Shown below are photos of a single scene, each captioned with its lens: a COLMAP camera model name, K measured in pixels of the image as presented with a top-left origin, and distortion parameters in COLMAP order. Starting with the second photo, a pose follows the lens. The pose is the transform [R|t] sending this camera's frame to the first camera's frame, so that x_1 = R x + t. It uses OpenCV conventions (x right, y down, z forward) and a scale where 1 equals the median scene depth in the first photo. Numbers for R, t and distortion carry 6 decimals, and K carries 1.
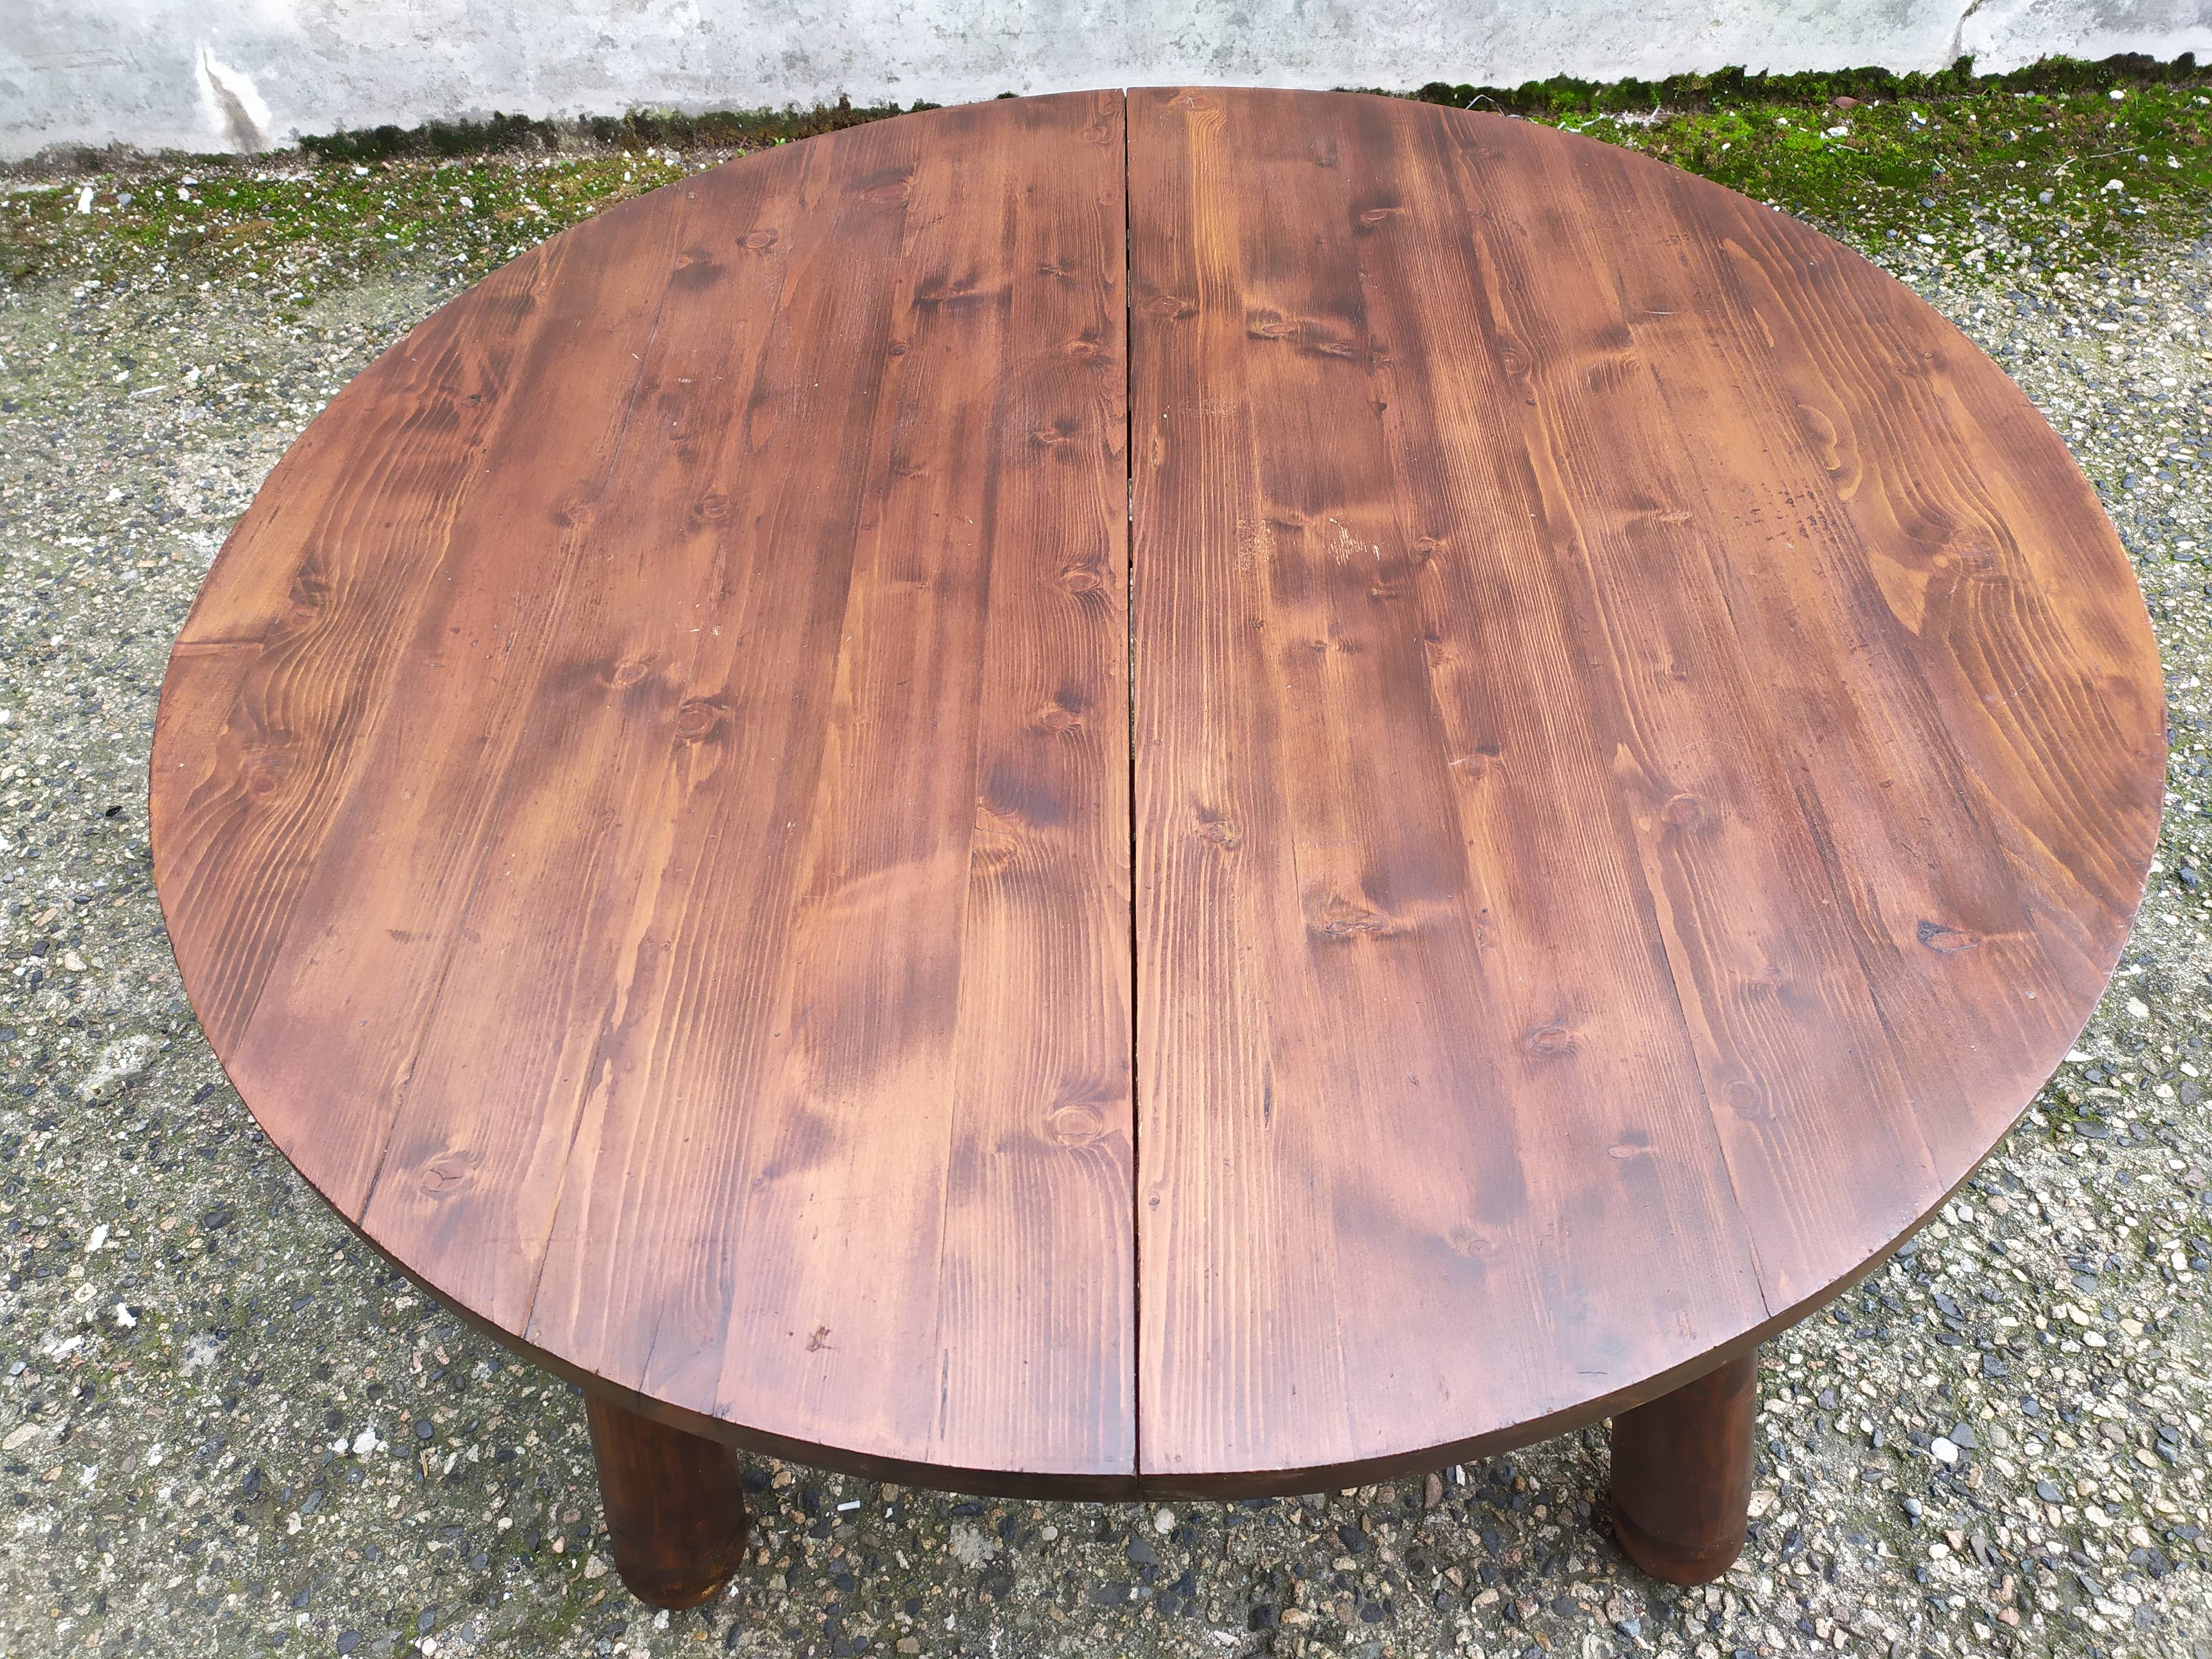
lens RADIAL K [[1668.2, 0, 1125.2], [0, 1668.2, 831.4], [0, 0, 1]] dist [0.055444, -0.054411]
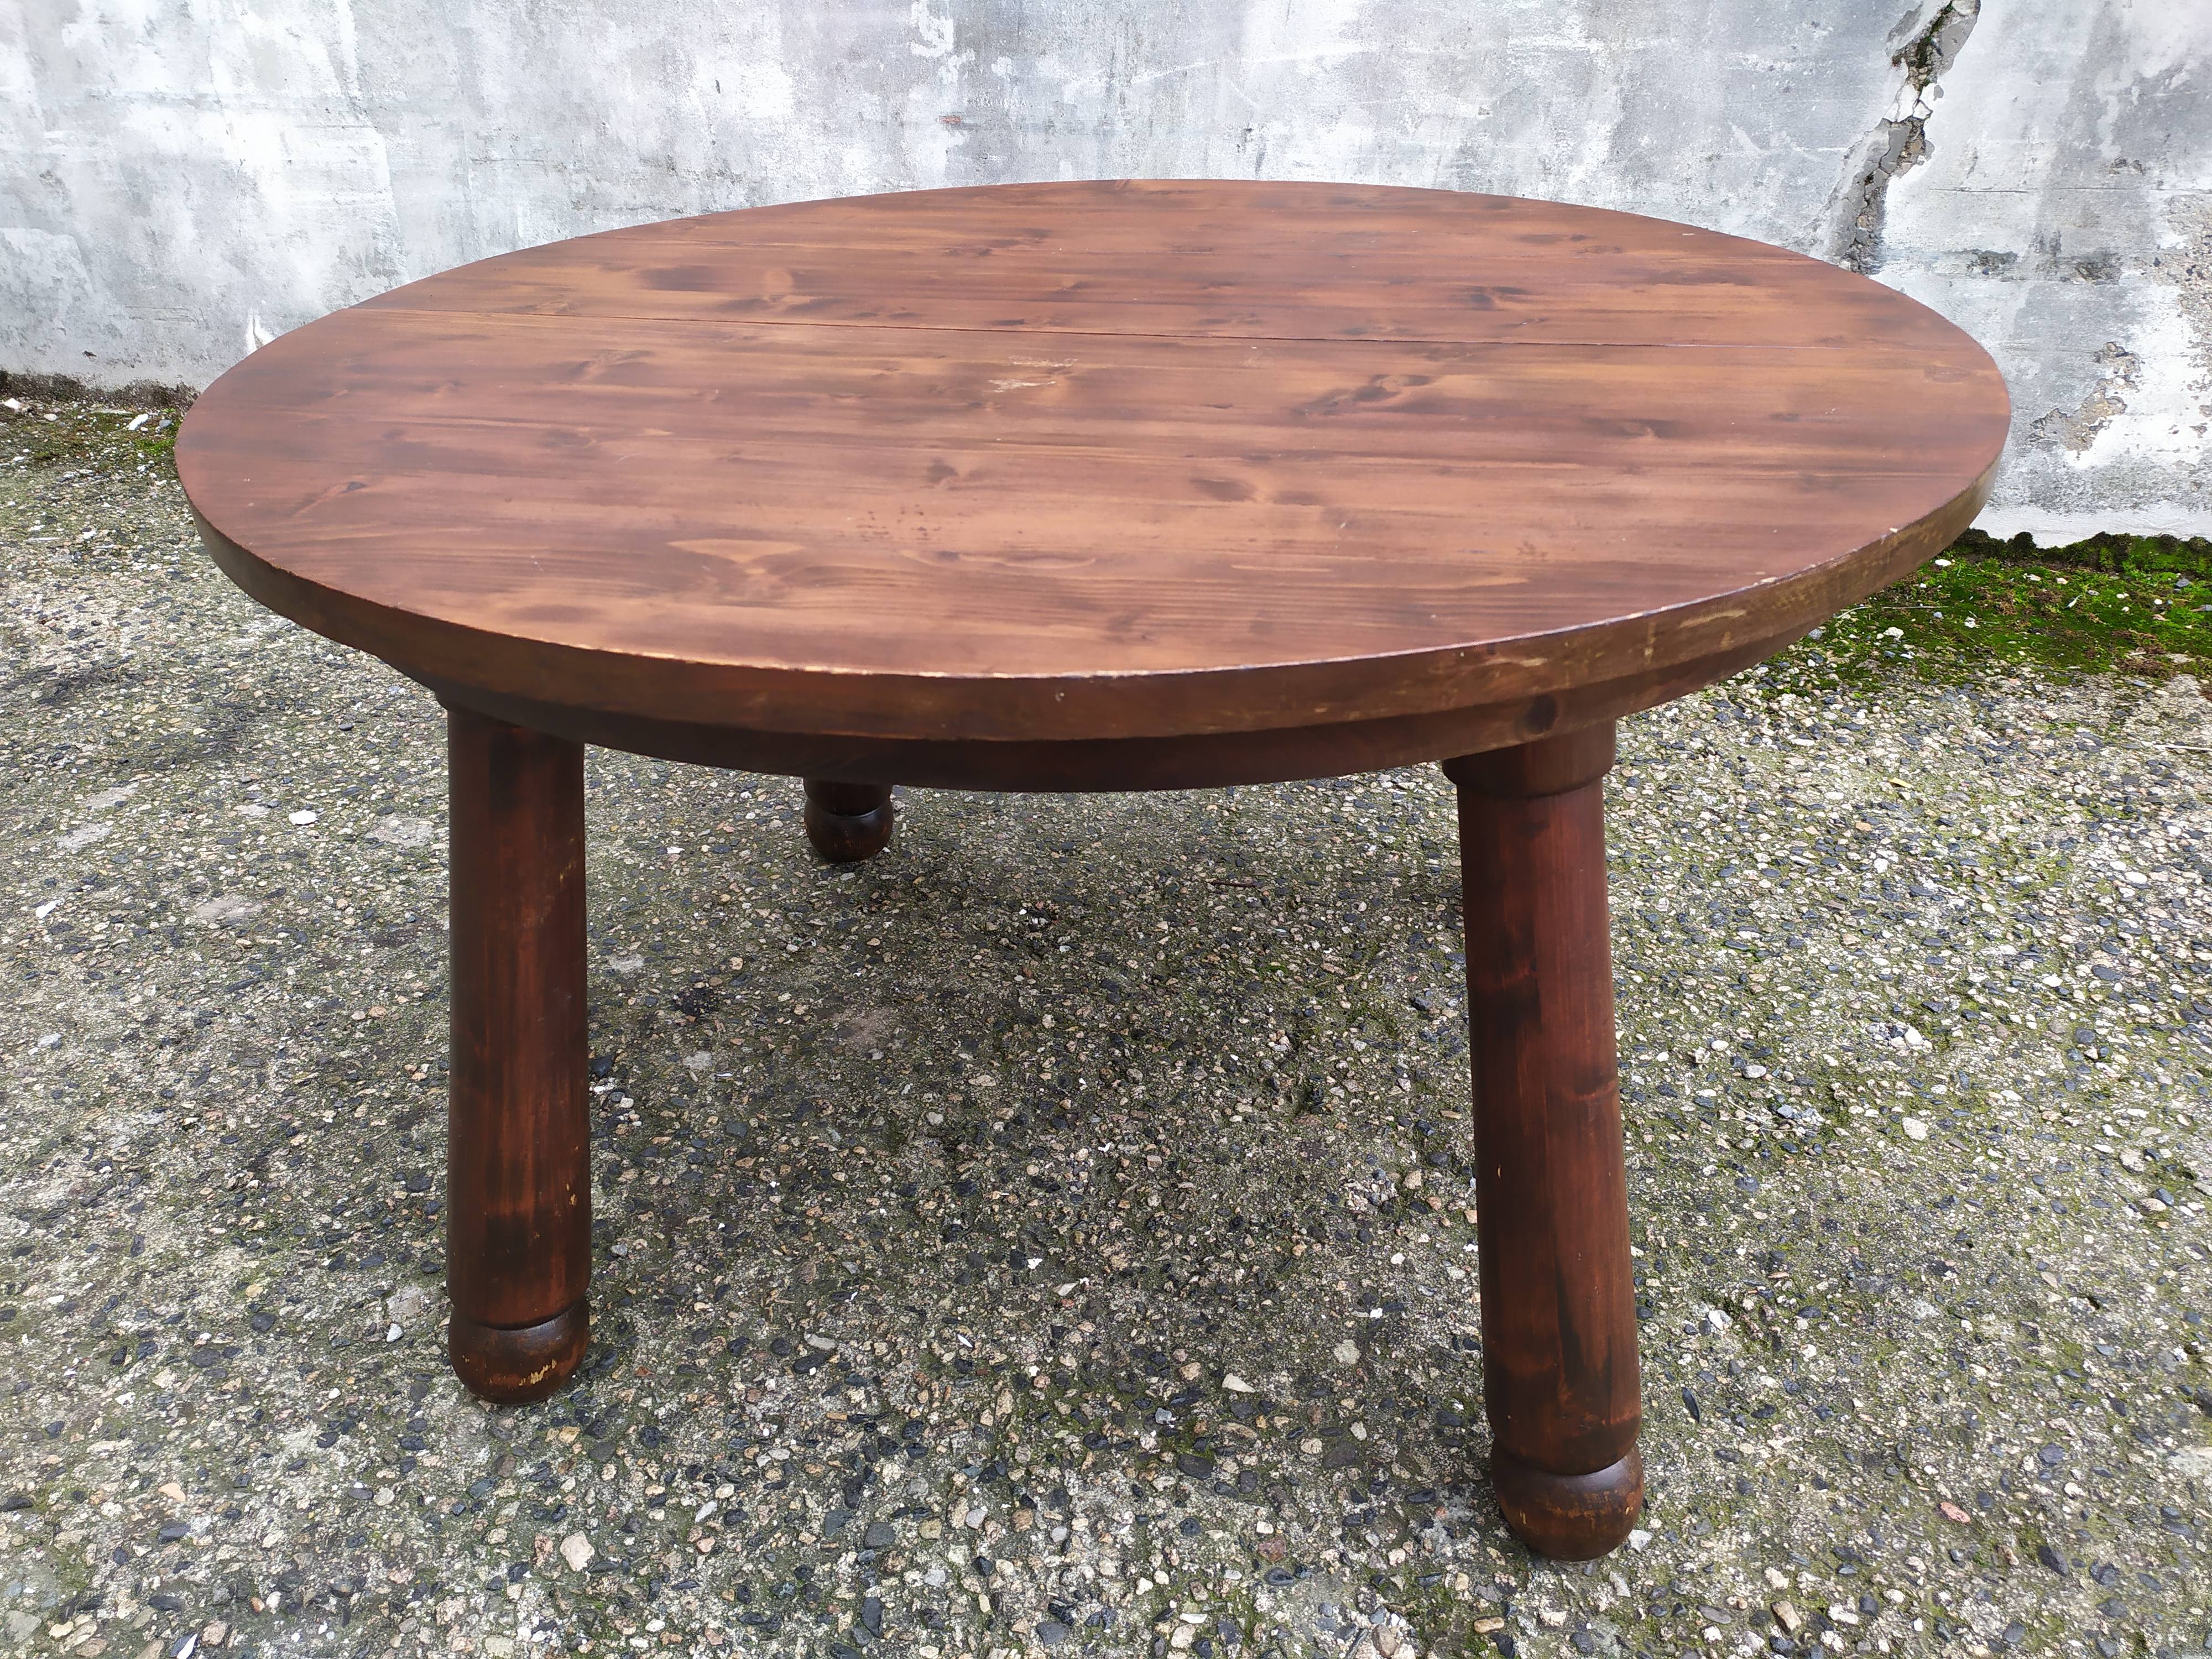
lens RADIAL K [[1668.2, 0, 1131.4], [0, 1668.2, 834.5], [0, 0, 1]] dist [0.055444, -0.054411]
pose [[0.963270, 0.168928, -0.208746, 0.692134], [-0.223219, 0.935837, -0.272731, 0.126551], [0.149280, 0.309309, 0.939172, 0.168048]]
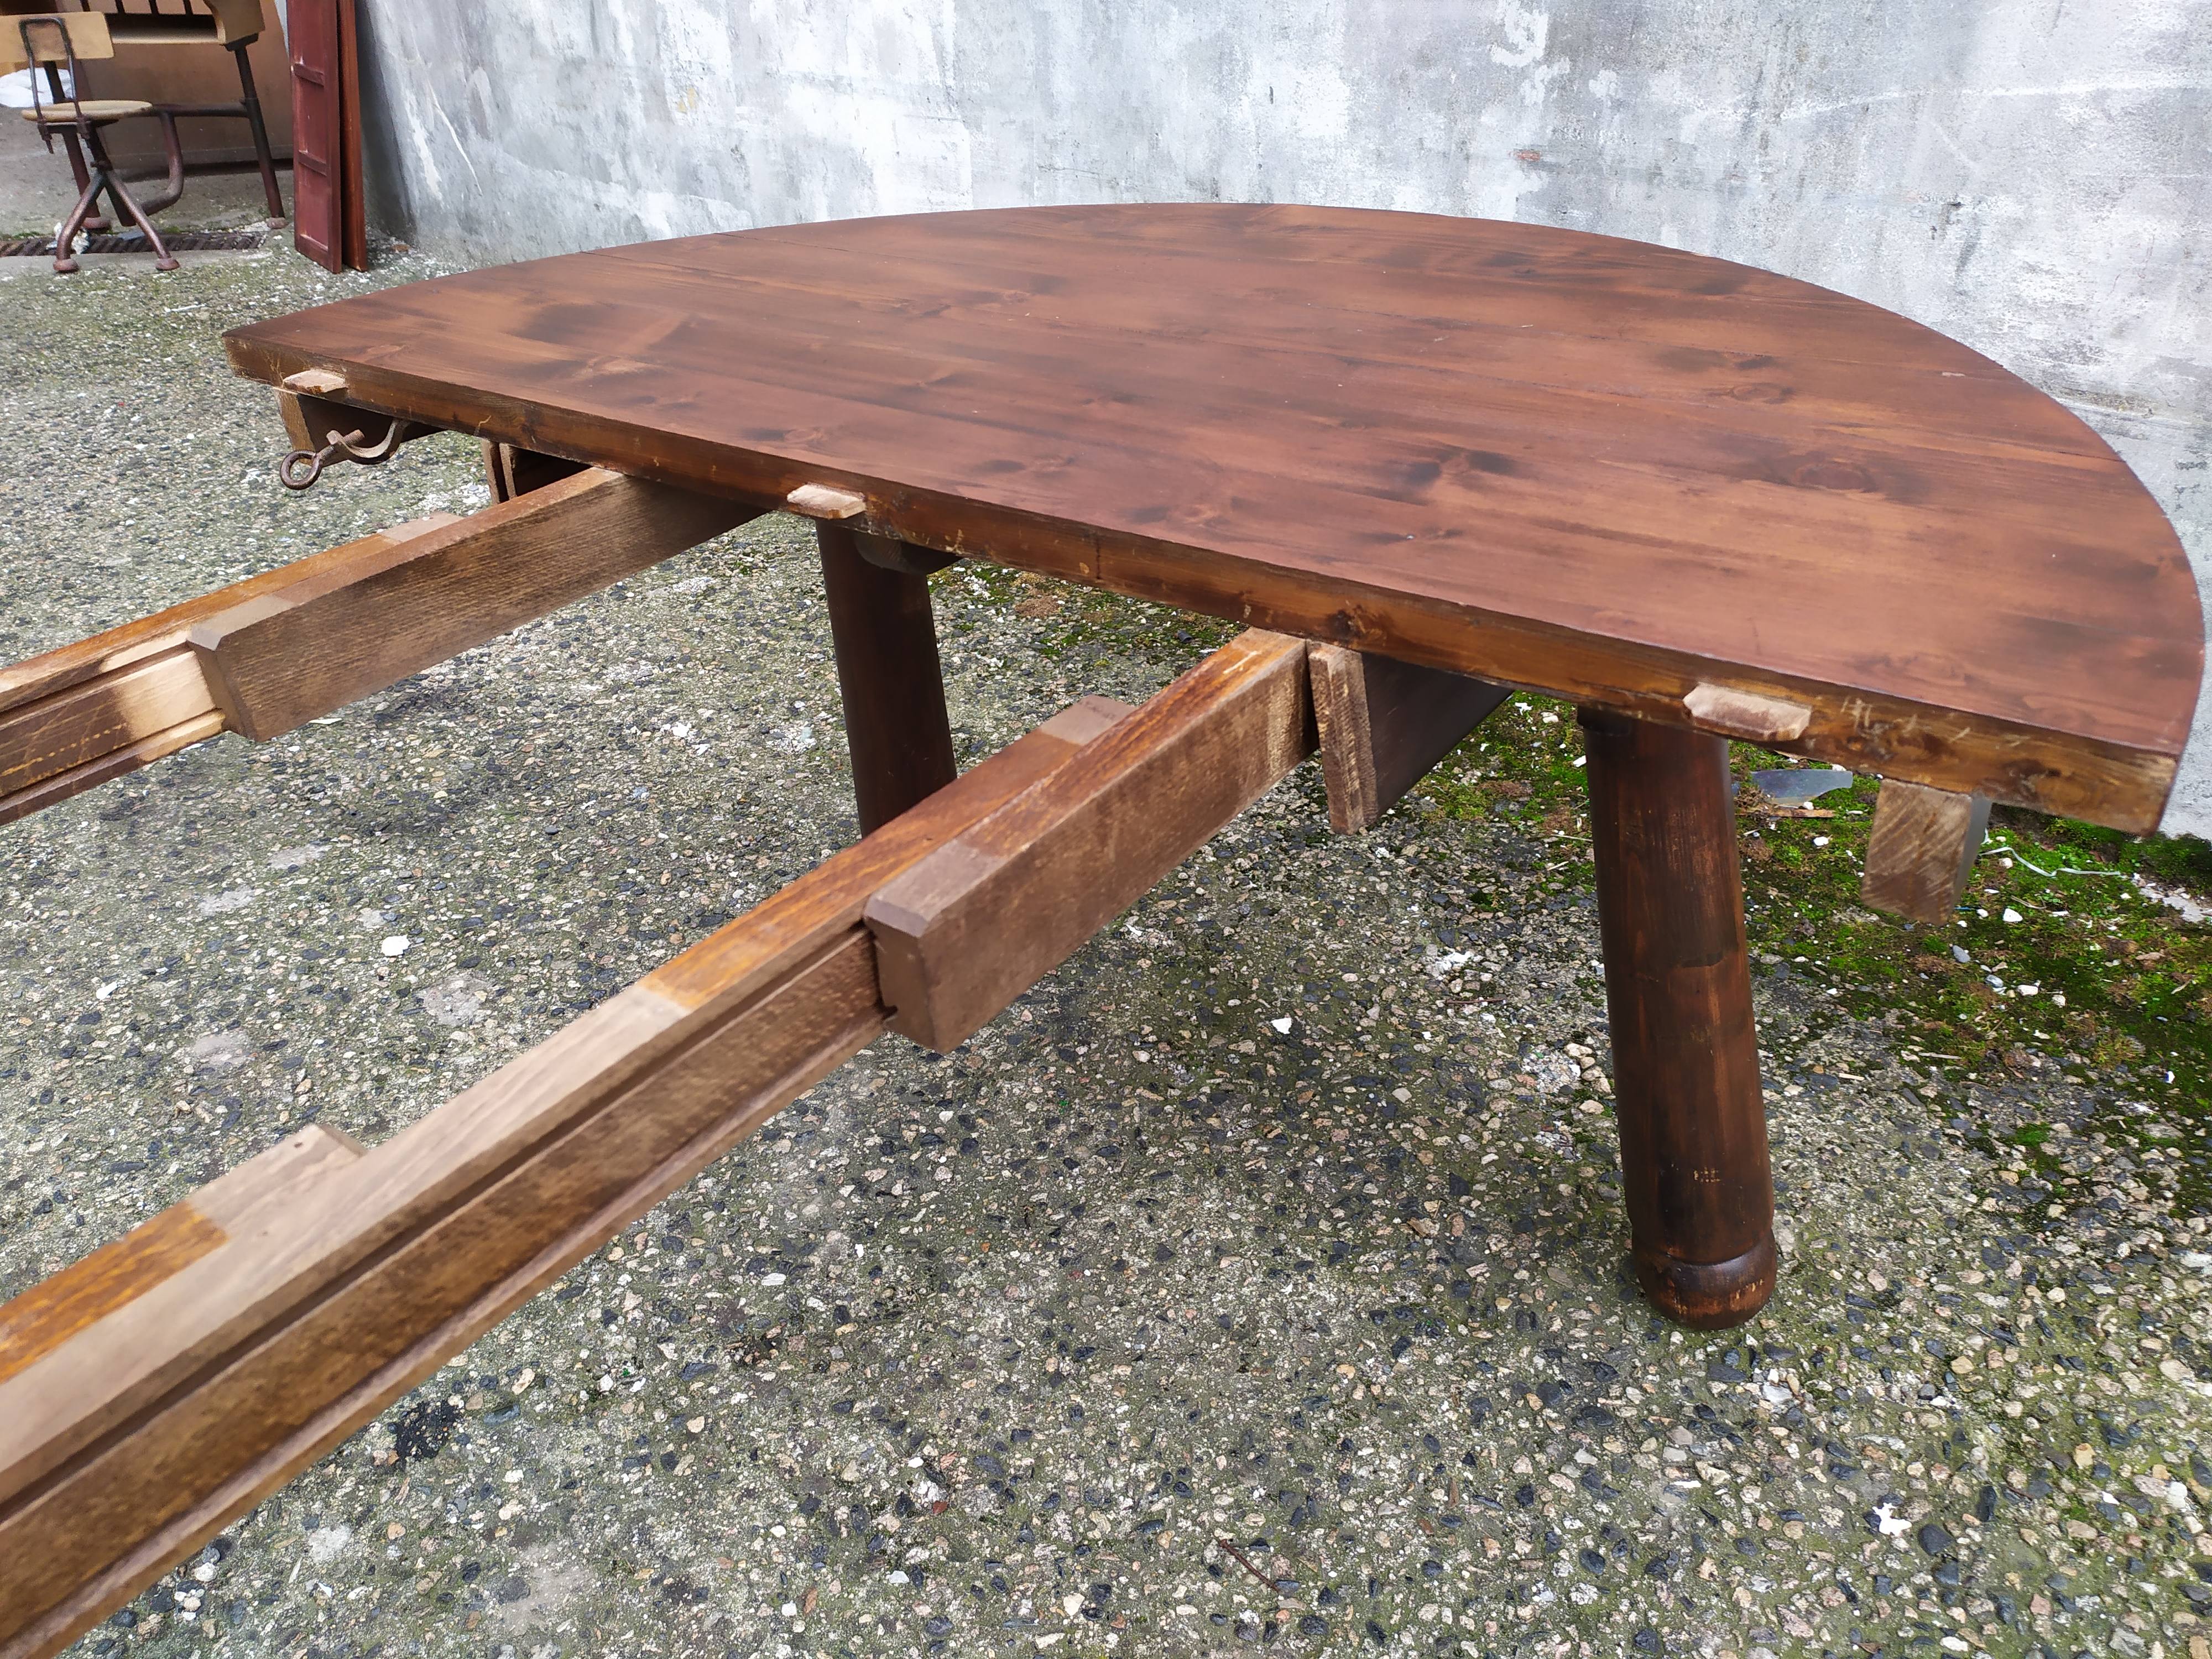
lens RADIAL K [[1668.2, 0, 1113.3], [0, 1668.2, 835.5], [0, 0, 1]] dist [0.055444, -0.054411]
pose [[0.656148, 0.402545, -0.638300, 0.809517], [-0.553045, 0.831999, -0.043808, -0.409404], [0.513430, 0.381754, 0.768540, 0.681836]]
